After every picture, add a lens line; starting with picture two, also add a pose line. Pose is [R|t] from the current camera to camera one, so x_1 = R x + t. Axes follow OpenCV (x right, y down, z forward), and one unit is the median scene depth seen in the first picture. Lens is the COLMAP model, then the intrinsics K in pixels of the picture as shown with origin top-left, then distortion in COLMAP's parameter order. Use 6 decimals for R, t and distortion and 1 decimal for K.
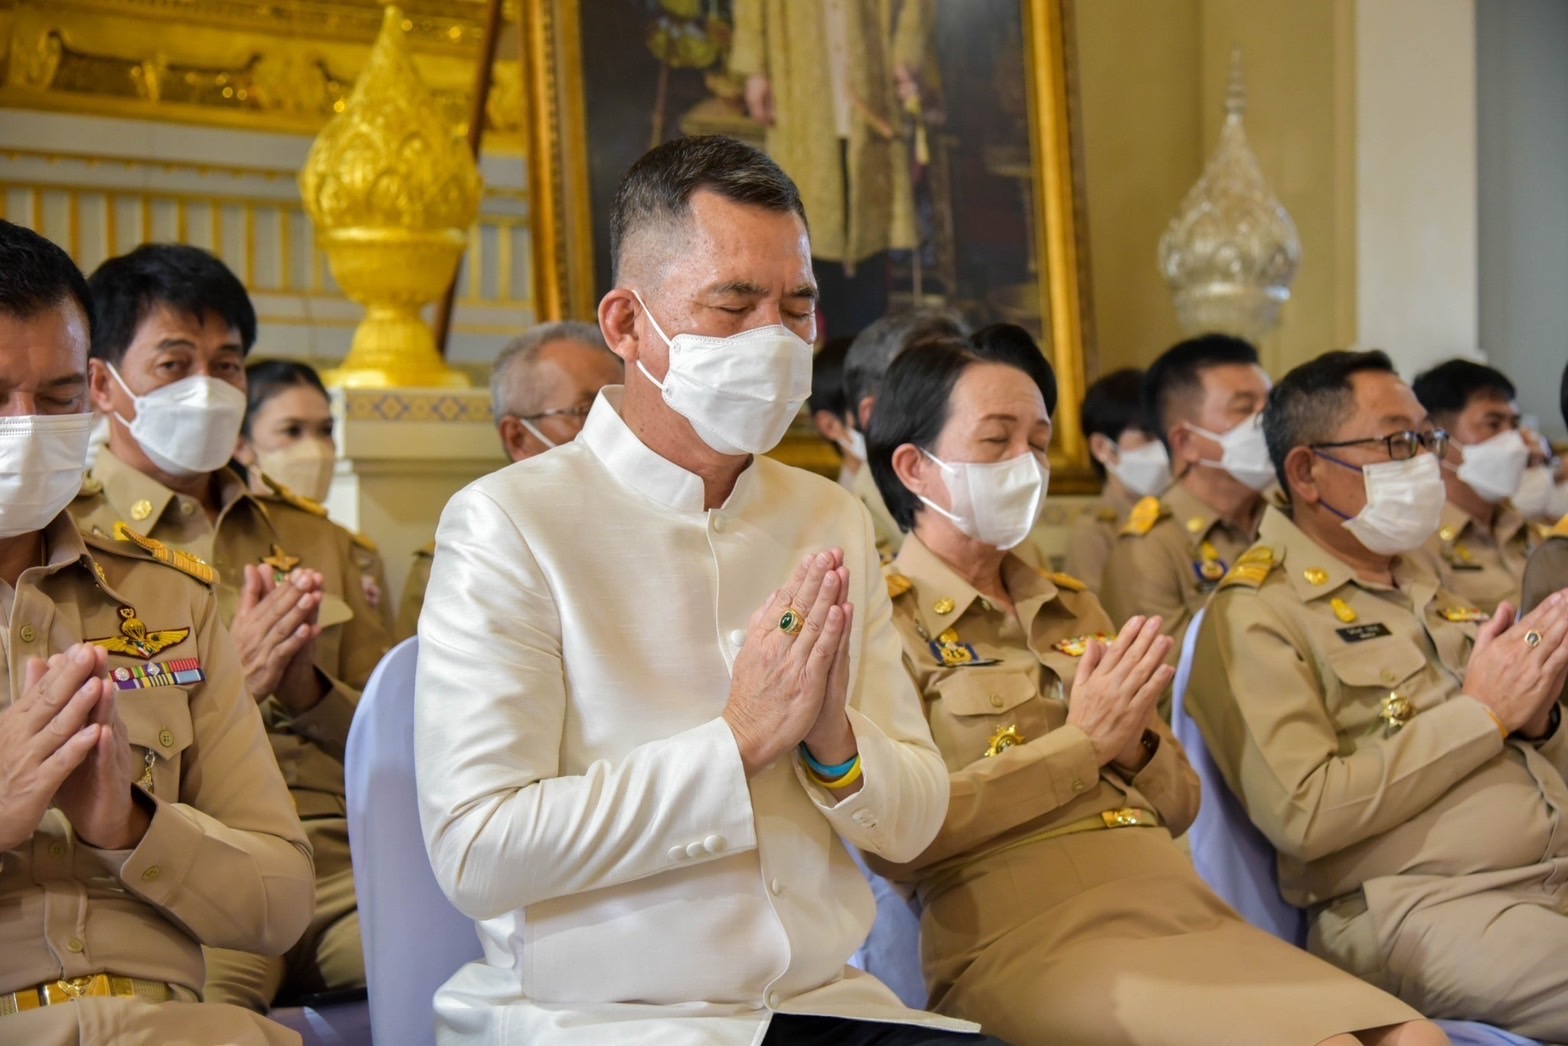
lens RADIAL K [[2485.4, 0, 789.8], [0, 2485.4, 524.4], [0, 0, 1]] dist [-0.090054, 0.000000]
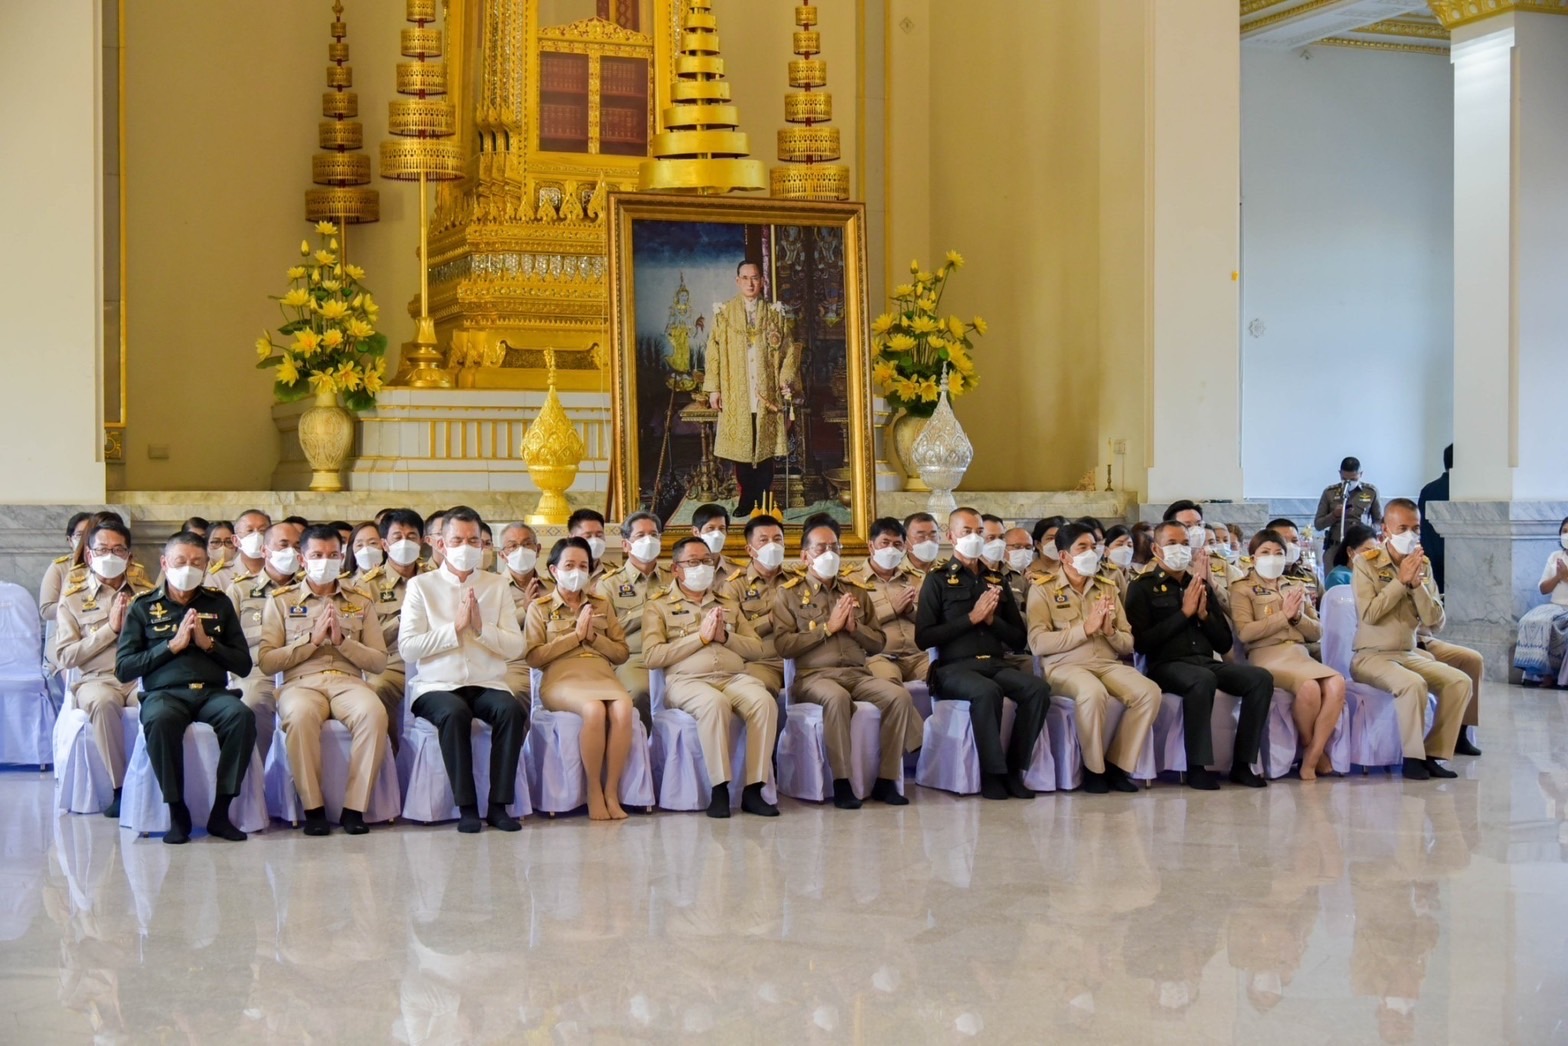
lens RADIAL K [[2485.4, 0, 781.3], [0, 2485.4, 520.5], [0, 0, 1]] dist [-0.090054, 0.000000]
pose [[0.946160, 0.014918, -0.323357, 0.887712], [-0.010976, 0.999842, 0.014010, -0.084526], [0.323515, -0.009706, 0.946173, -1.416975]]
